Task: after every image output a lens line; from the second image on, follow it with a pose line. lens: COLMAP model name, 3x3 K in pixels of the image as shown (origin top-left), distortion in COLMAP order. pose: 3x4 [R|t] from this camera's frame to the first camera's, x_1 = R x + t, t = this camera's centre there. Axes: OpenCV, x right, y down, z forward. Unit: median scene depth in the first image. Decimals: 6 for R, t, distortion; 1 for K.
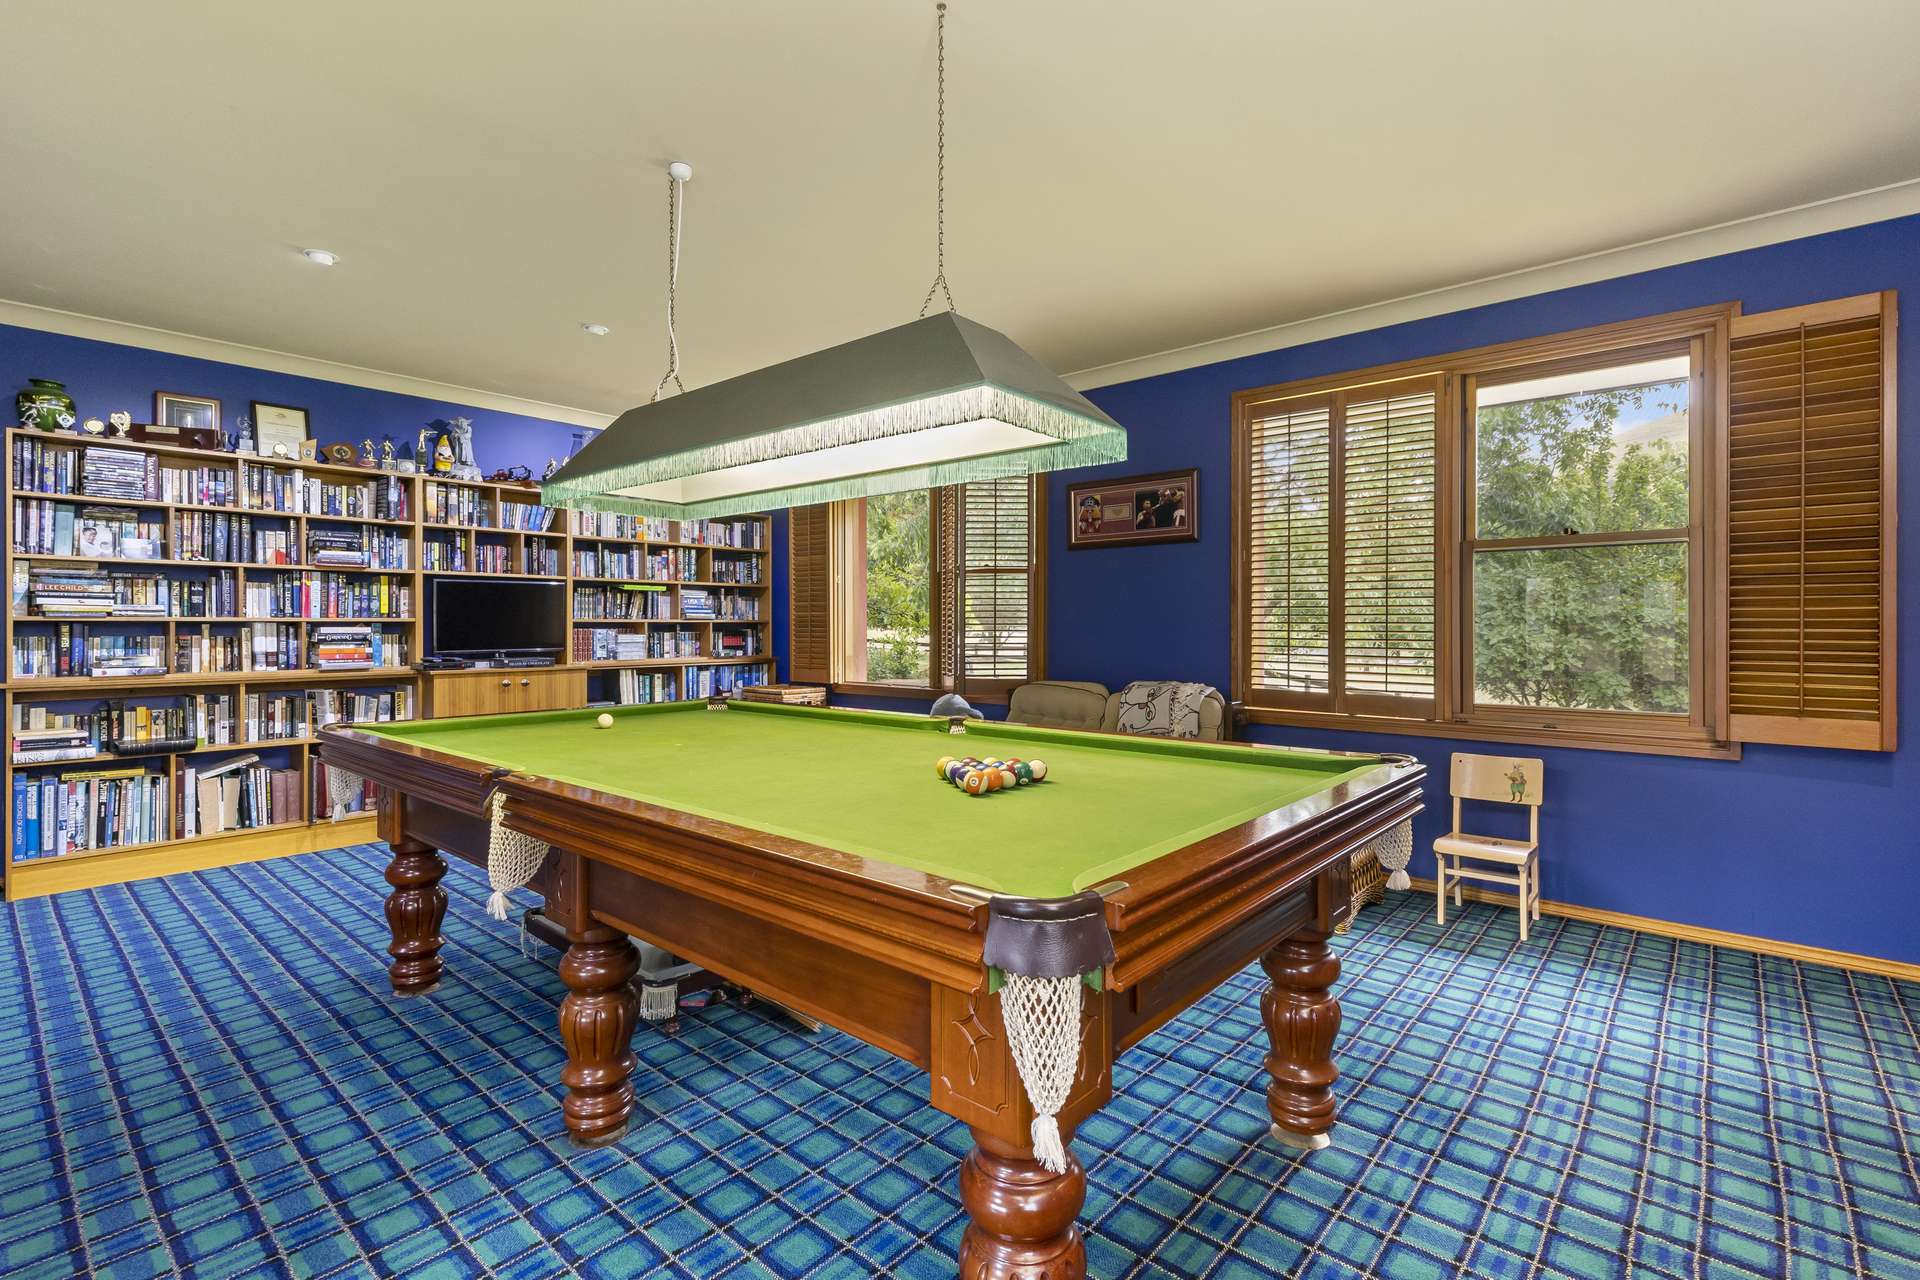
lens RADIAL K [[895.5, 0, 960.0], [0, 895.5, 640.0], [0, 0, 1]] dist [-0.000246, -0.006361]
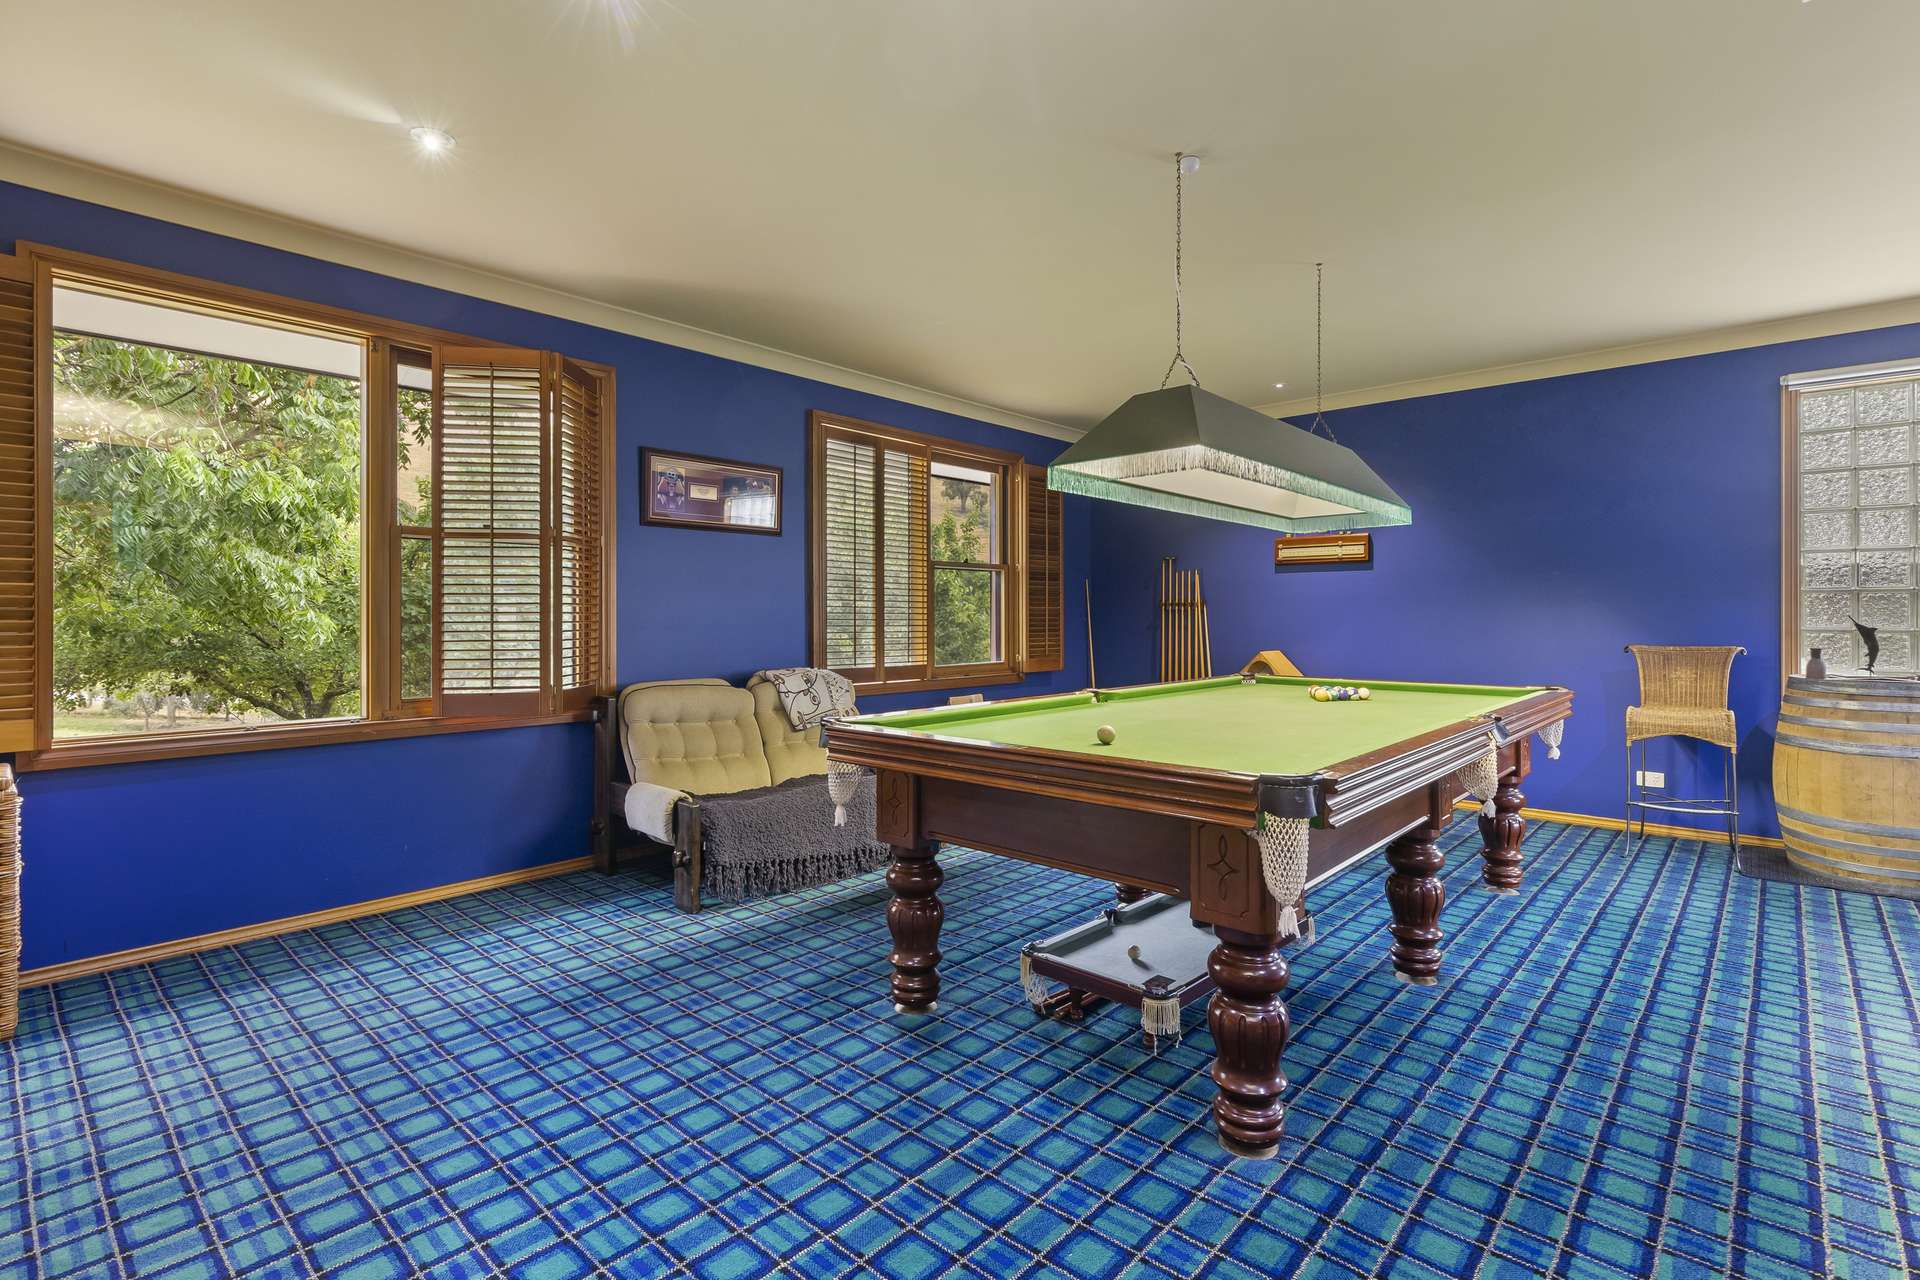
lens RADIAL K [[914.7, 0, 958.7], [0, 914.7, 626.5], [0, 0, 1]] dist [0.089534, 0.000316]
pose [[0.038284, -0.007416, 0.999239, -0.309396], [0.012166, 0.999902, 0.006955, -0.004588], [-0.999193, 0.011891, 0.038370, 0.289889]]
